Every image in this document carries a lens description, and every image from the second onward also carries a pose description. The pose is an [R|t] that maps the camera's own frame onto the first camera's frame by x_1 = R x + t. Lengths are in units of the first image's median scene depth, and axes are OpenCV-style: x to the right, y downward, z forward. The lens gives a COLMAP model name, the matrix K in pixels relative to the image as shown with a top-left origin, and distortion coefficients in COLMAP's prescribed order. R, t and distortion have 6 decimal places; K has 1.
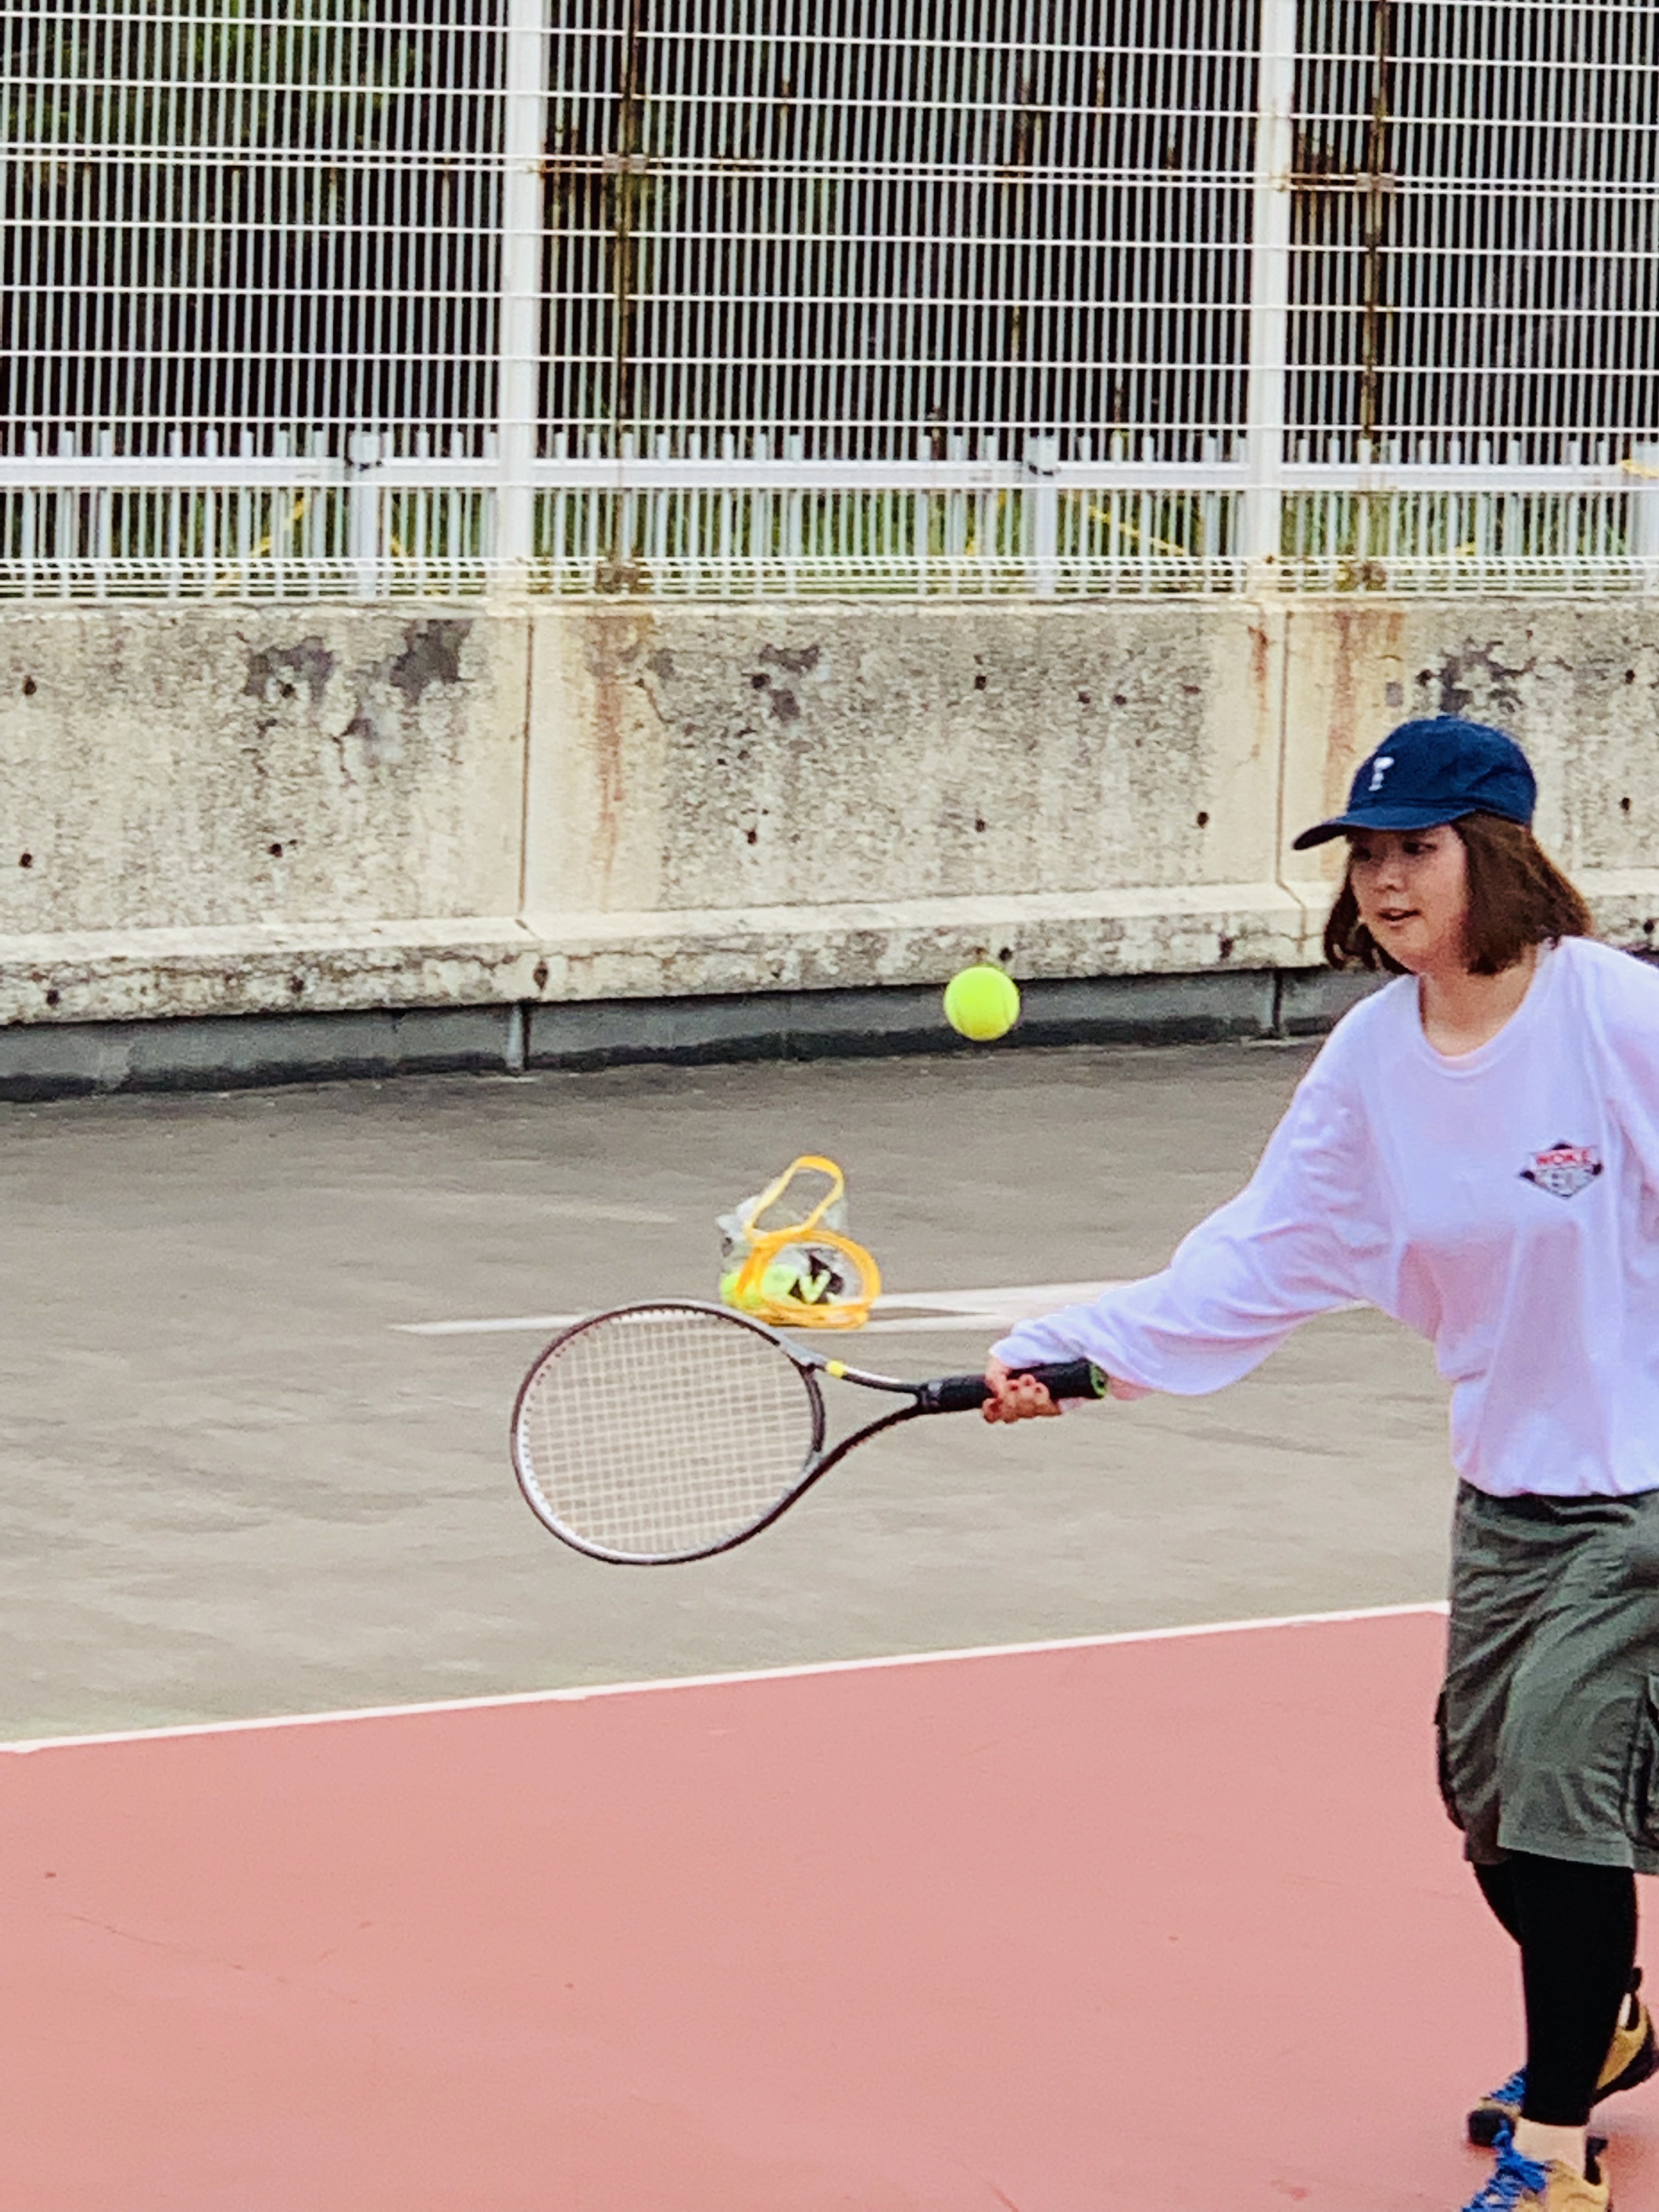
lens RADIAL K [[10905.3, 0, 829.3], [0, 10905.3, 1108.9], [0, 0, 1]] dist [-0.237575, 0.000000]
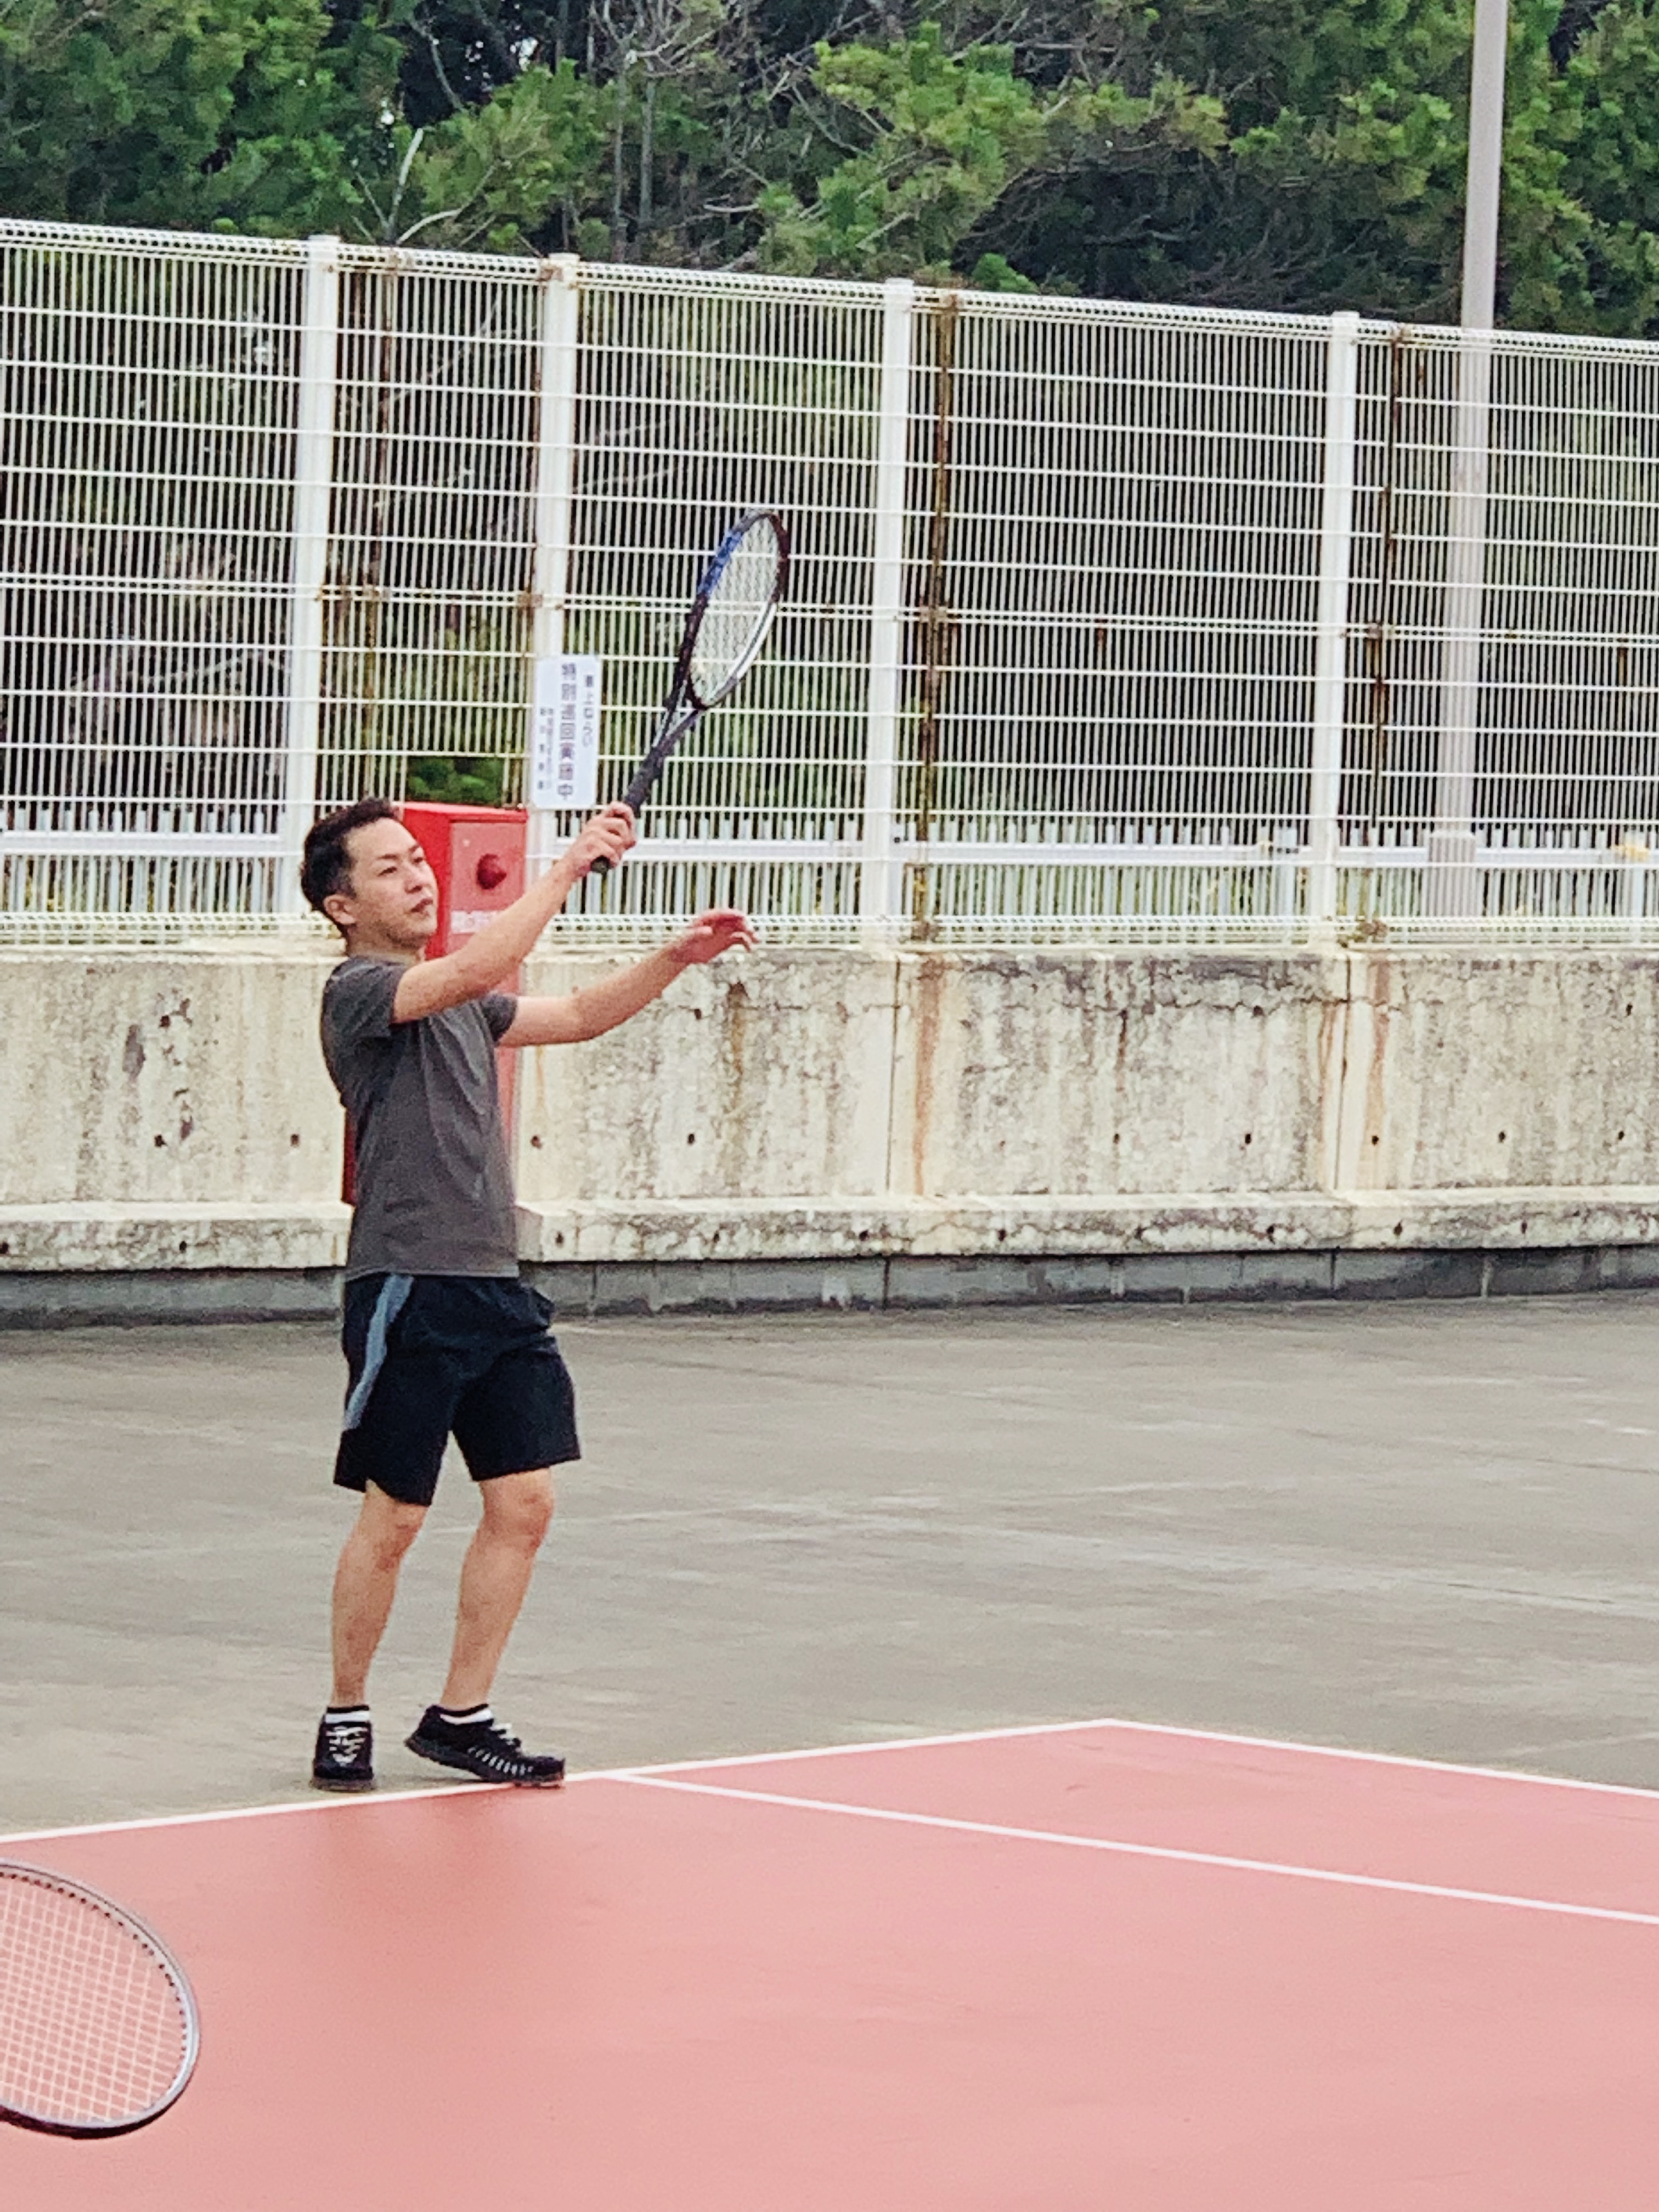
lens RADIAL K [[10905.3, 0, 830.1], [0, 10905.3, 1100.0], [0, 0, 1]] dist [-0.237575, 0.000000]
pose [[0.968522, 0.000824, 0.248927, -0.275392], [0.007504, 0.999443, -0.032502, 0.010541], [-0.248815, 0.033347, 0.967977, -0.199161]]
